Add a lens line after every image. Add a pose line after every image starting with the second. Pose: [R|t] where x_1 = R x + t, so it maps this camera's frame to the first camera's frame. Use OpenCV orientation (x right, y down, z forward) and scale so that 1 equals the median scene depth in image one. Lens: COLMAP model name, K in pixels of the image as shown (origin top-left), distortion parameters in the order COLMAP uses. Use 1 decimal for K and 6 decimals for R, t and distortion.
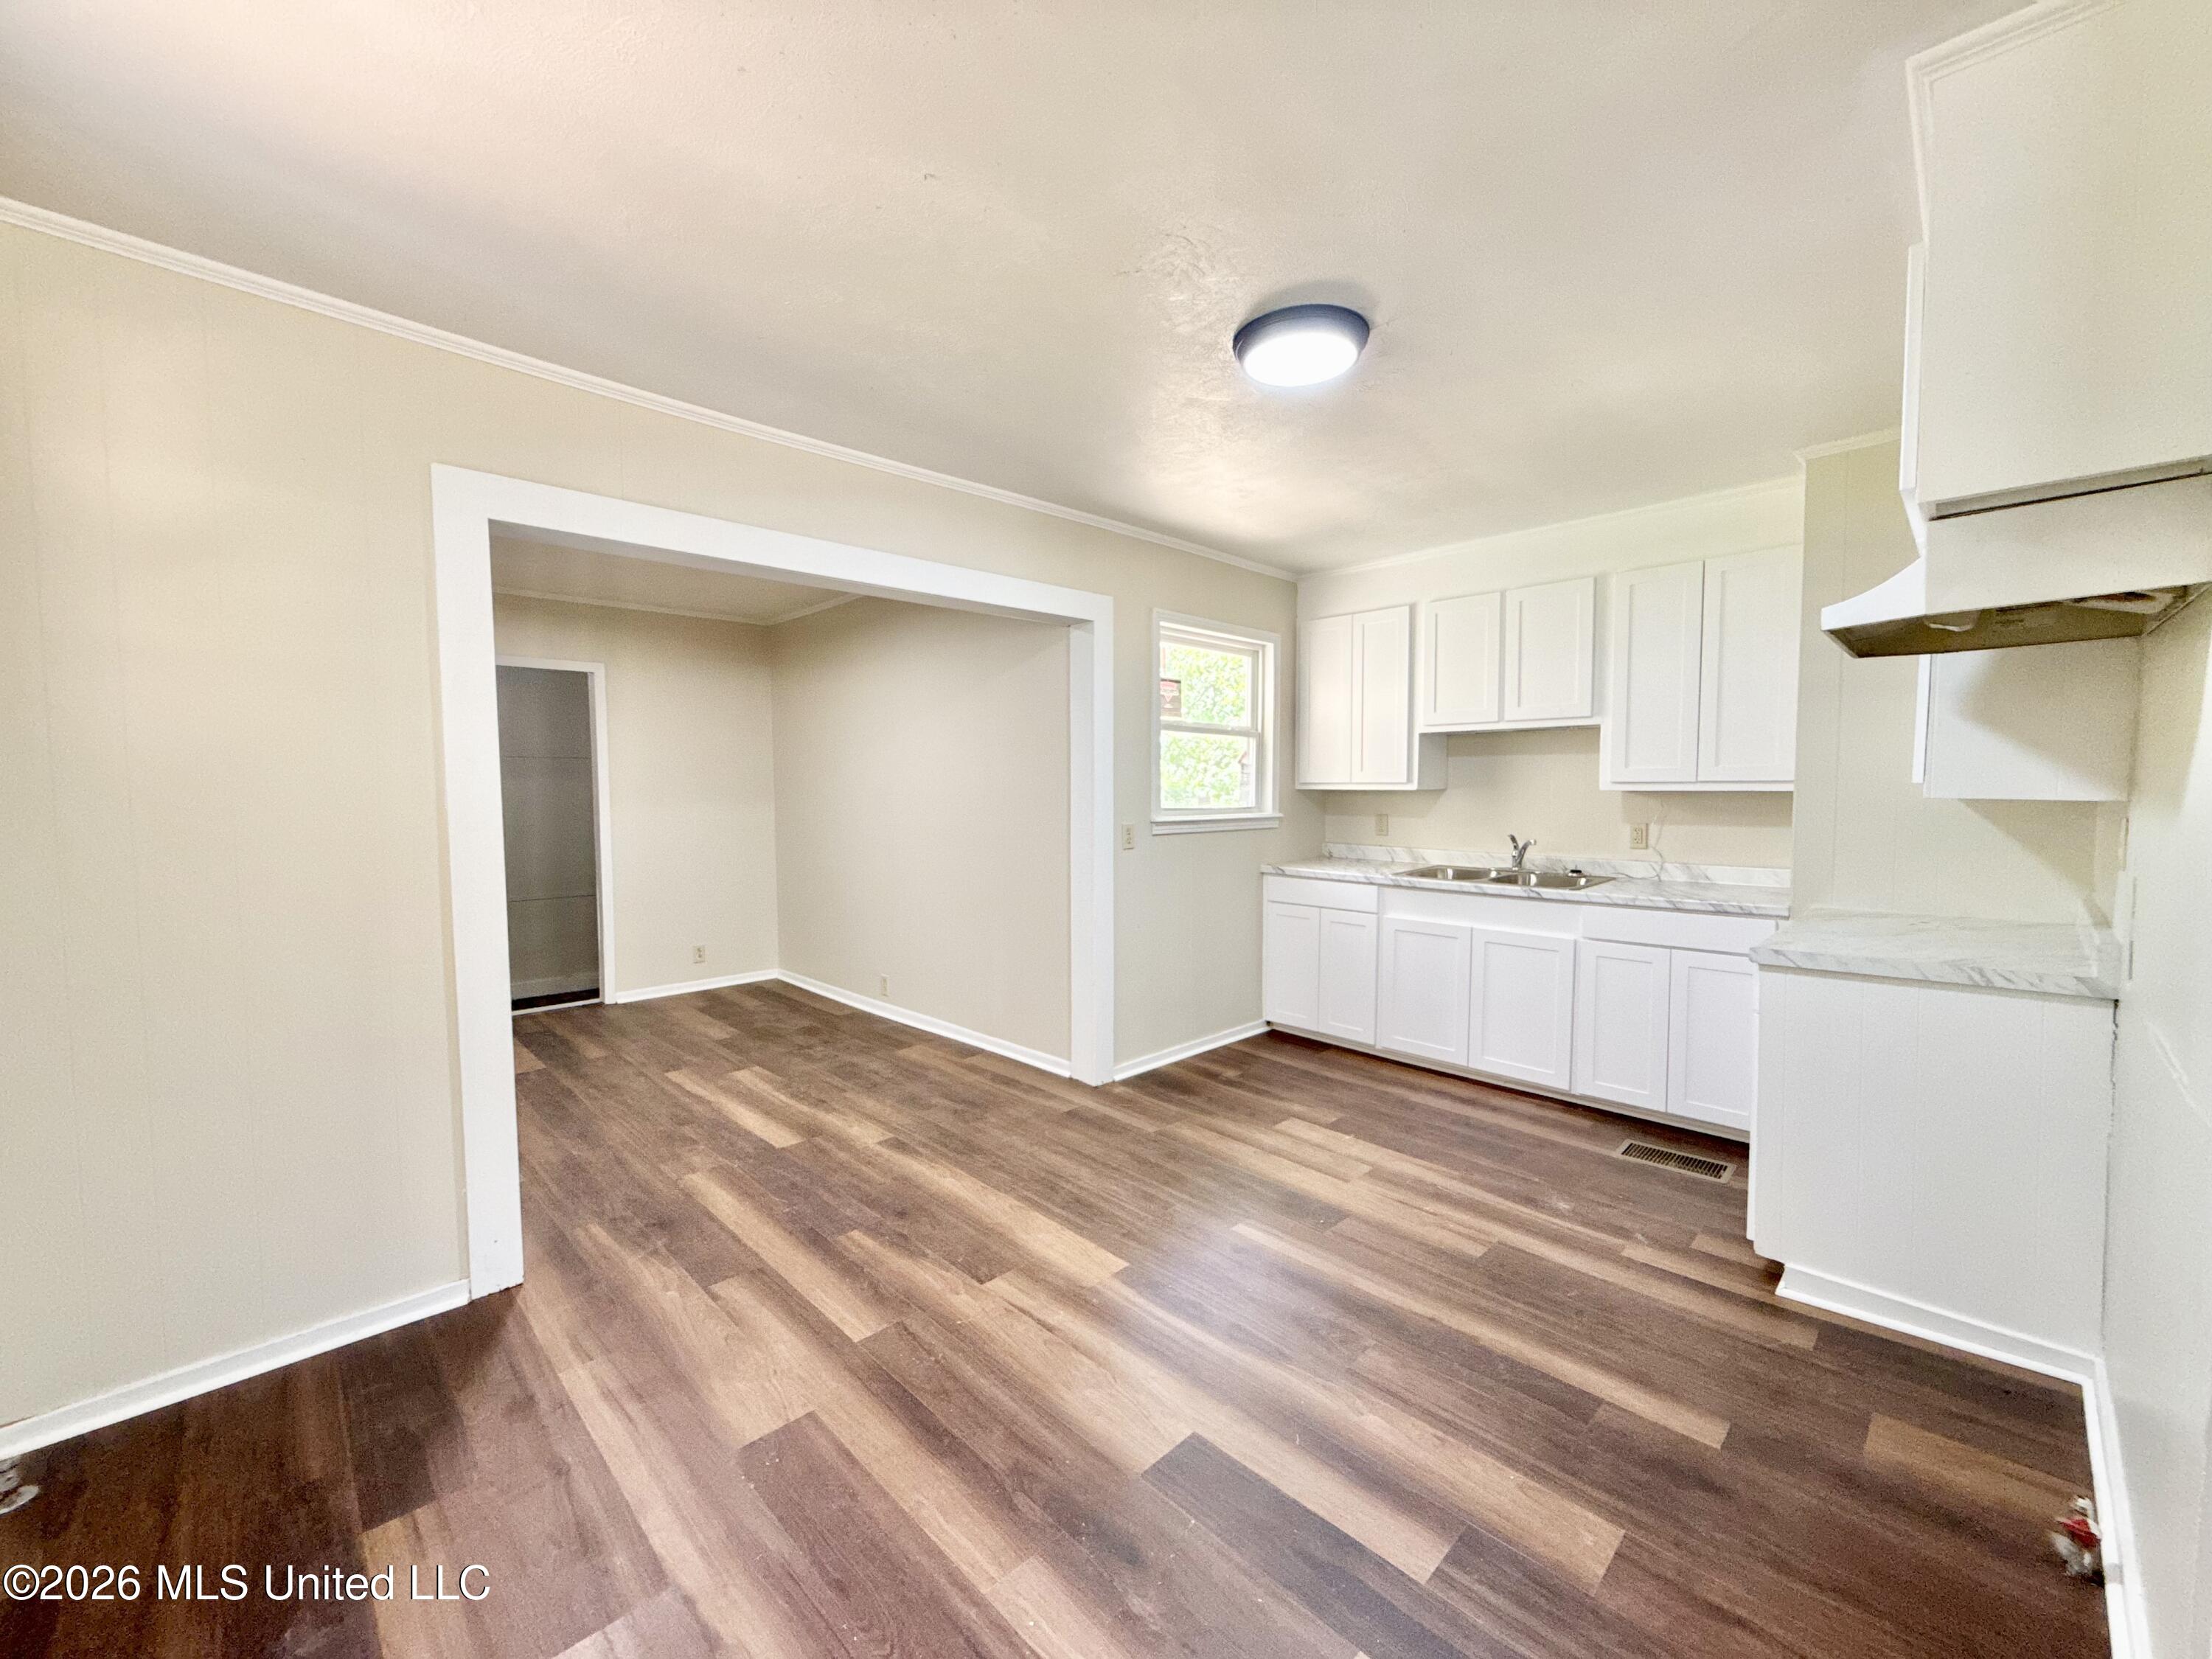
lens RADIAL K [[882.7, 0, 1100.0], [0, 882.7, 832.1], [0, 0, 1]] dist [-0.000277, 0.000339]
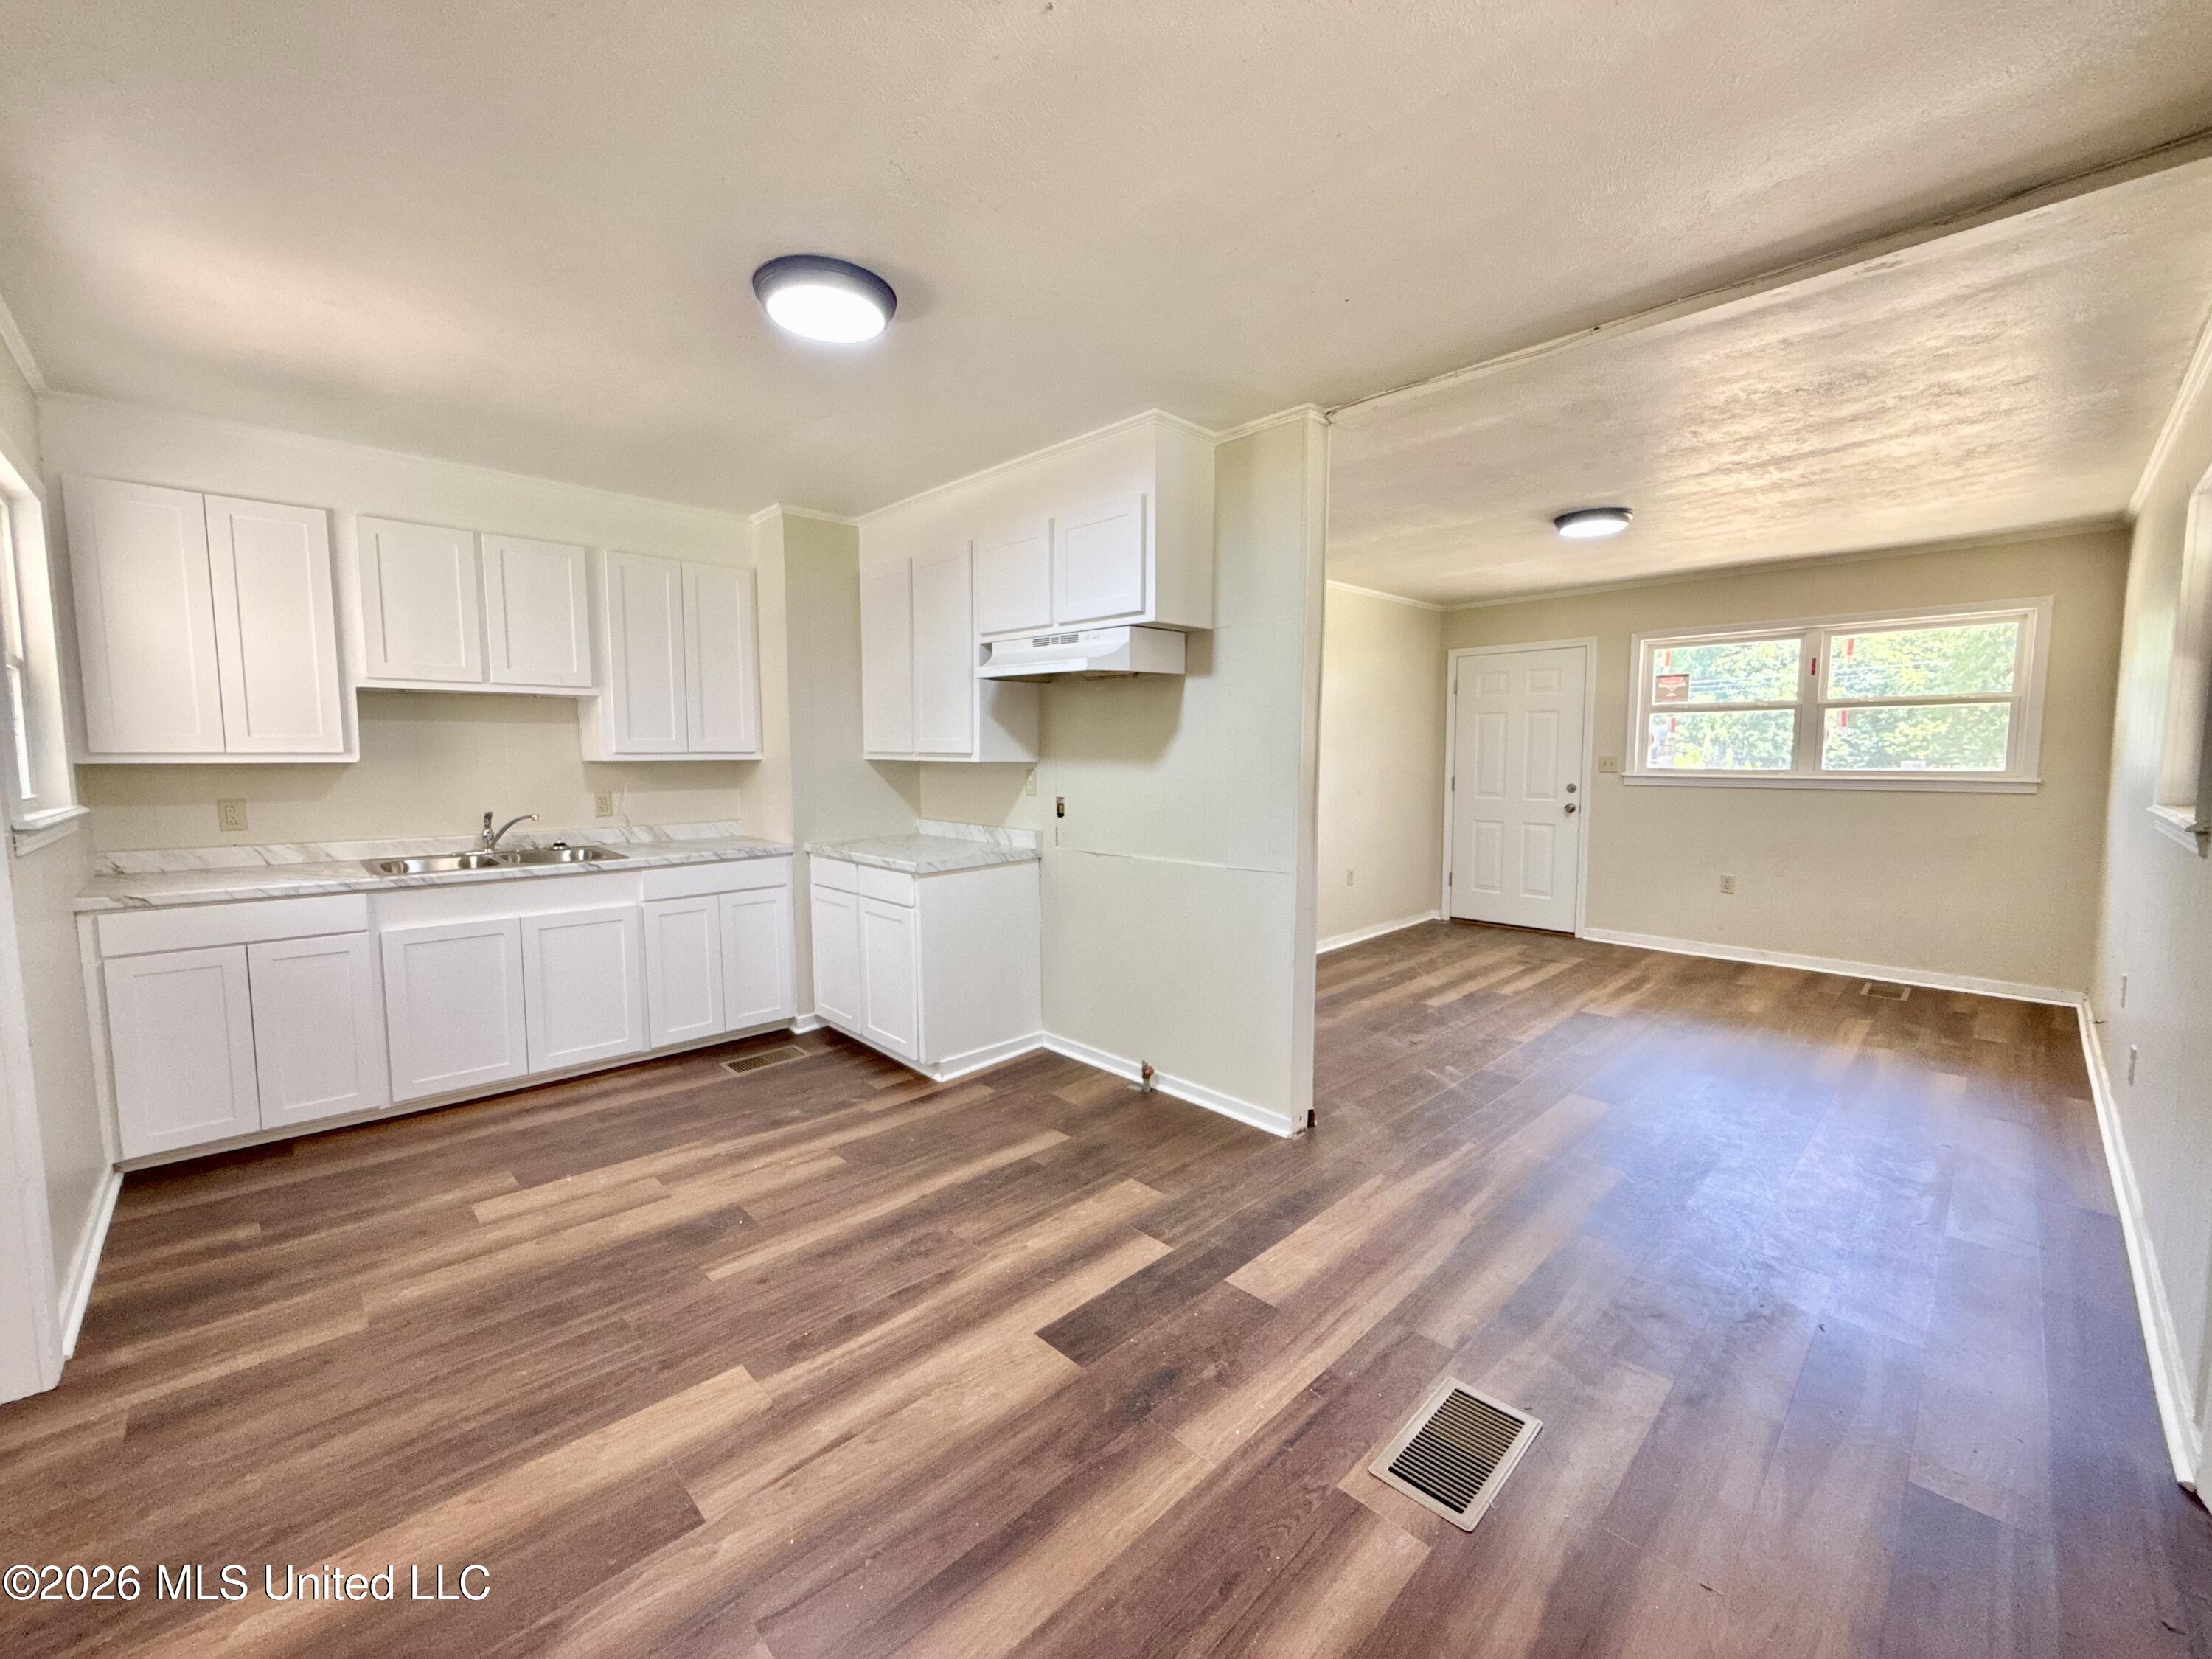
lens RADIAL K [[882.7, 0, 1100.0], [0, 882.7, 832.1], [0, 0, 1]] dist [-0.000277, 0.000339]
pose [[0.006599, -0.086242, 0.996252, -0.504114], [0.056644, 0.994707, 0.085733, -0.022136], [-0.998373, 0.055866, 0.011450, 0.461413]]
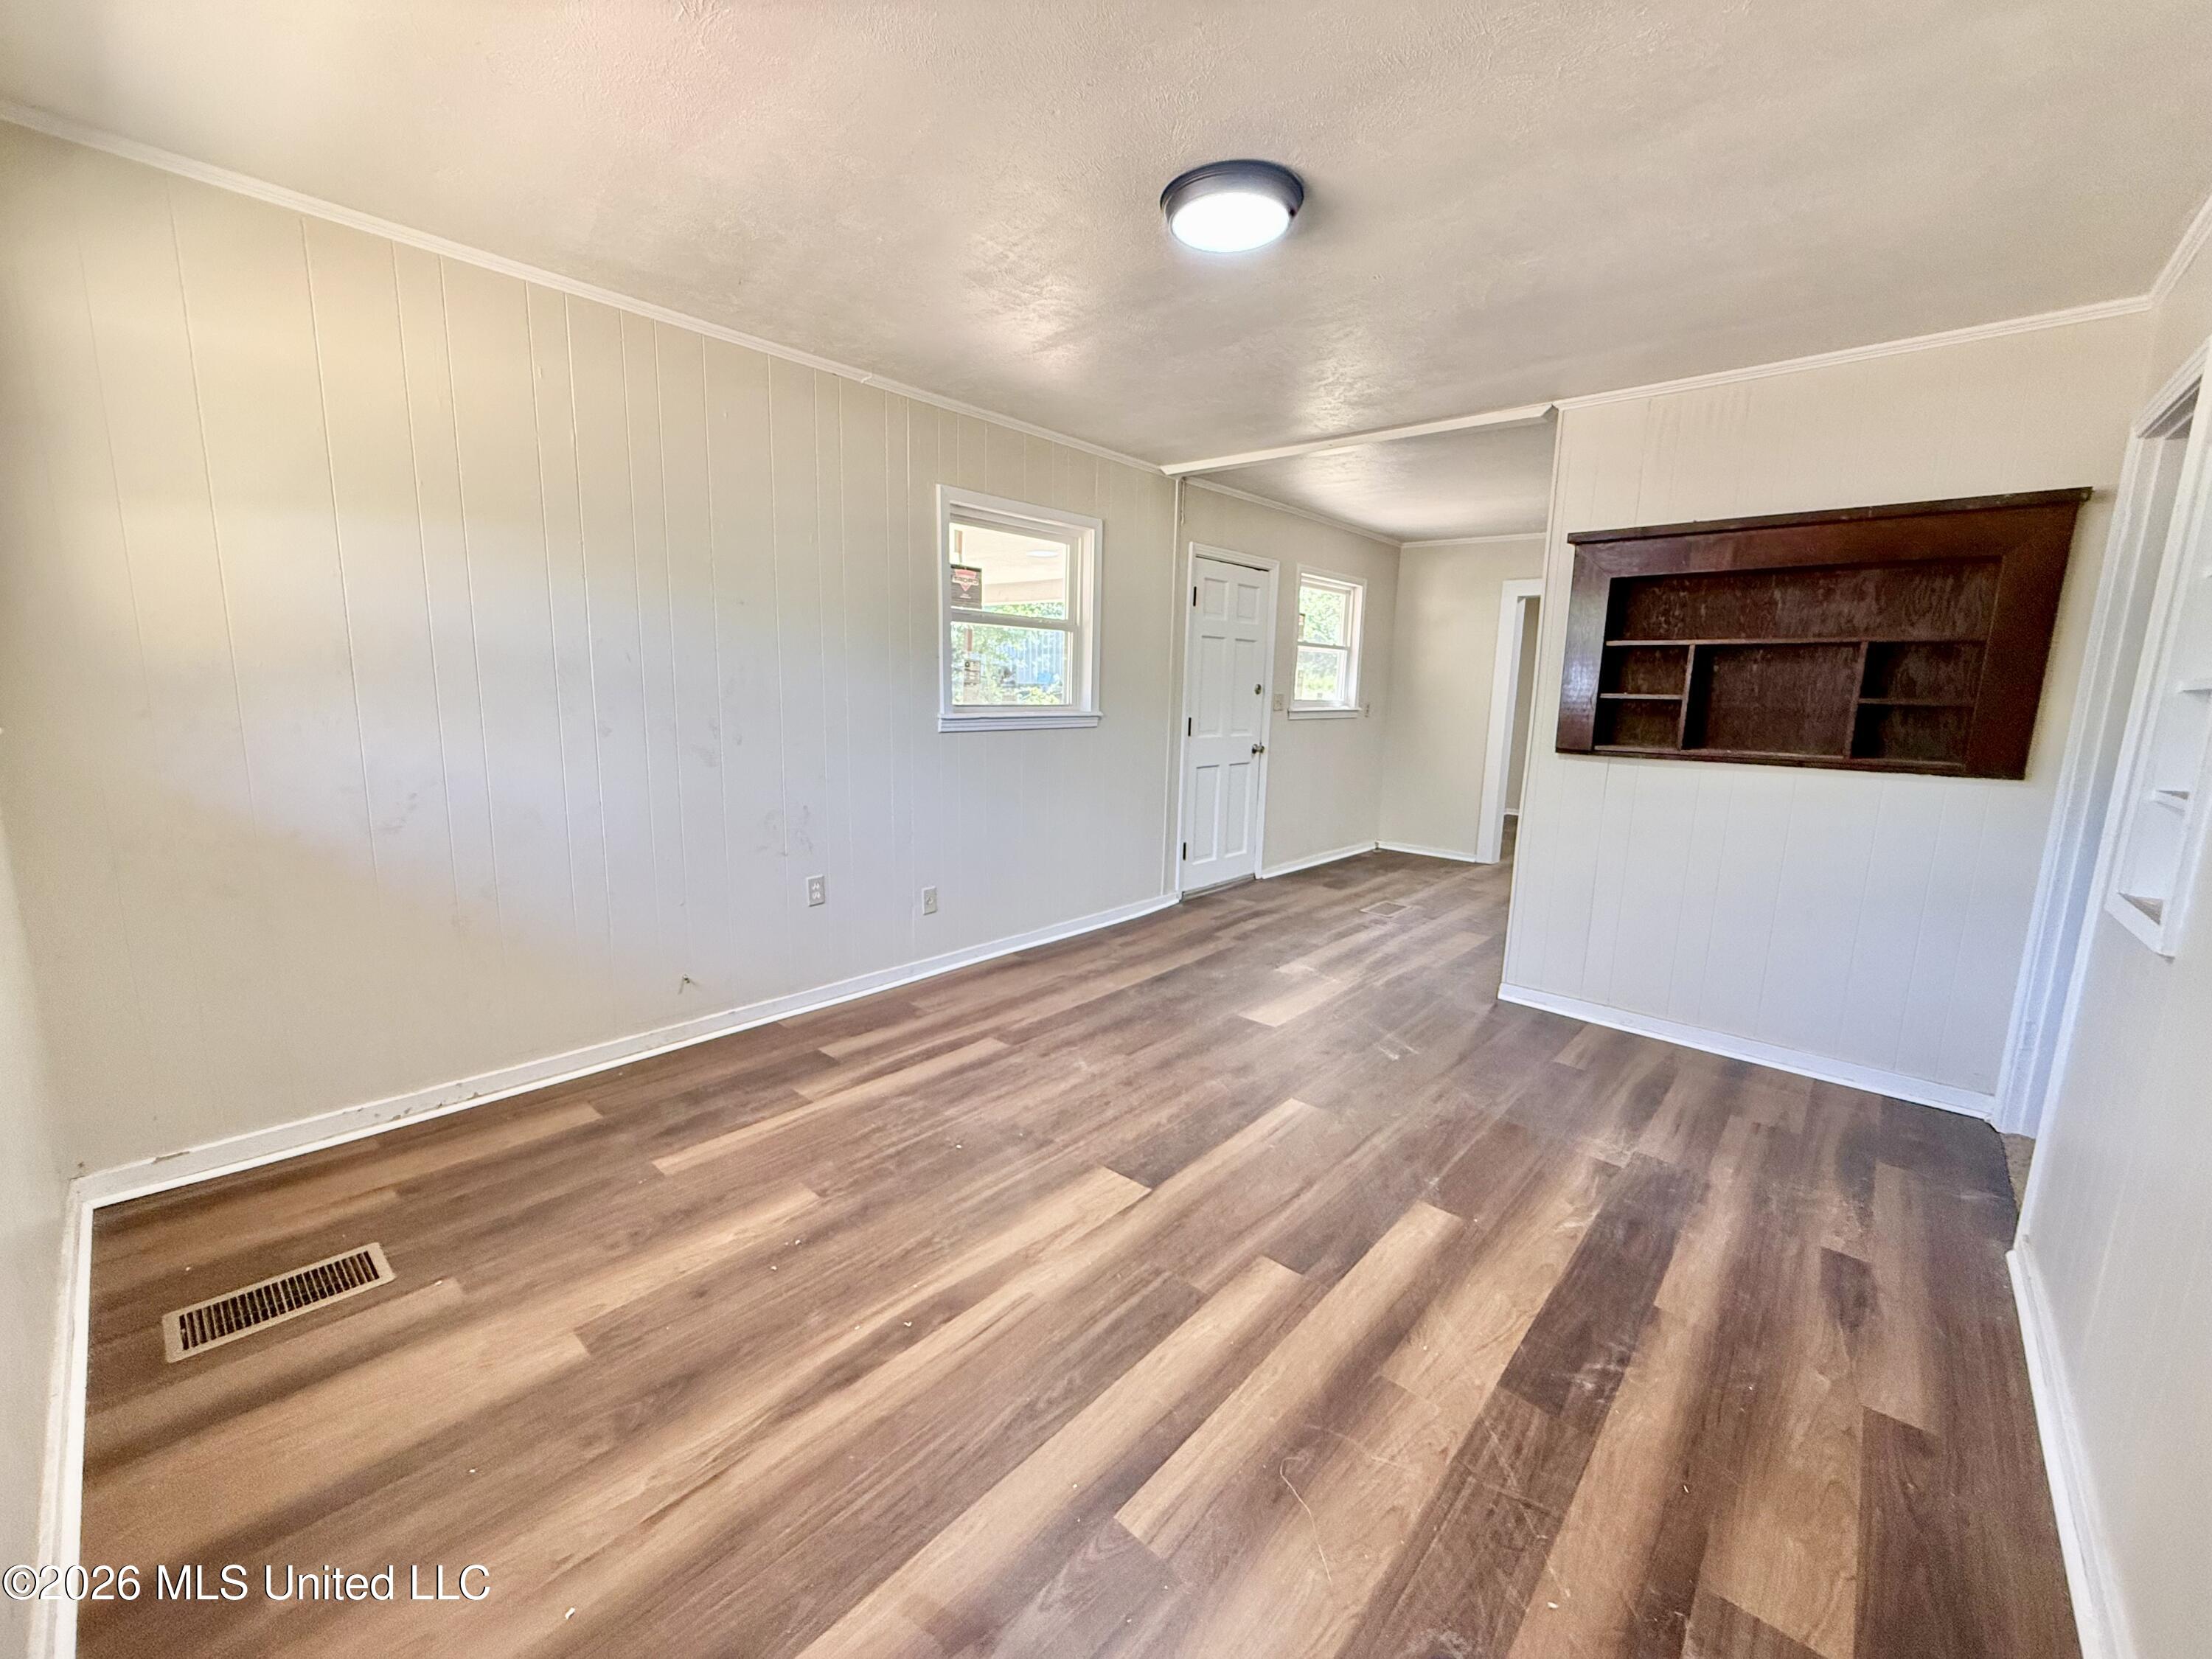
lens RADIAL K [[882.7, 0, 1100.0], [0, 882.7, 832.1], [0, 0, 1]] dist [-0.000277, 0.000339]
pose [[0.064876, 0.170063, -0.983295, 1.419818], [-0.079977, 0.983087, 0.164751, 0.019445], [0.994683, 0.067952, 0.077380, -0.339978]]
